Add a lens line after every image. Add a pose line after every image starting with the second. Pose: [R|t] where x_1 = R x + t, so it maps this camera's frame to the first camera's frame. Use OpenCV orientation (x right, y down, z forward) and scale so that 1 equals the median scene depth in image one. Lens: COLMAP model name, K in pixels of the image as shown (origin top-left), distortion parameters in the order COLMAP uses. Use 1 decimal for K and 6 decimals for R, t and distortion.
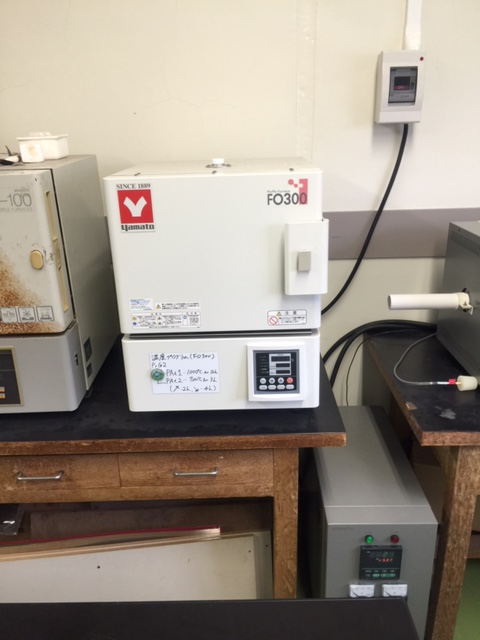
lens RADIAL K [[532.6, 0, 240.0], [0, 532.6, 320.0], [0, 0, 1]] dist [0.095030, -0.158173]
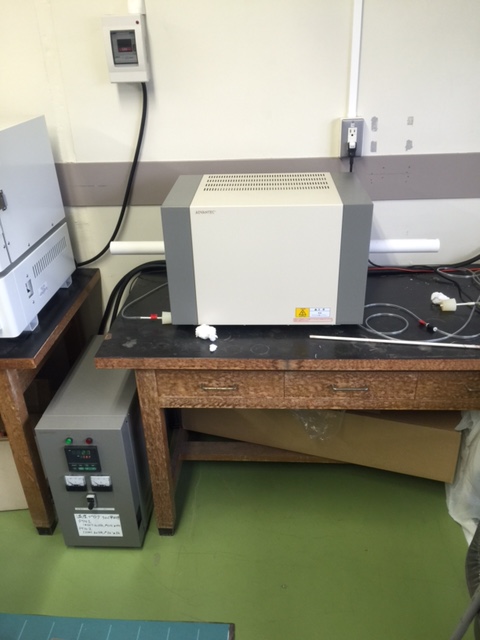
lens RADIAL K [[532.6, 0, 240.0], [0, 532.6, 320.0], [0, 0, 1]] dist [0.095030, -0.158173]
pose [[0.999045, 0.012559, -0.041851, 0.681151], [-0.006440, 0.989664, 0.143260, -0.053008], [0.043217, -0.142854, 0.988800, -0.178332]]
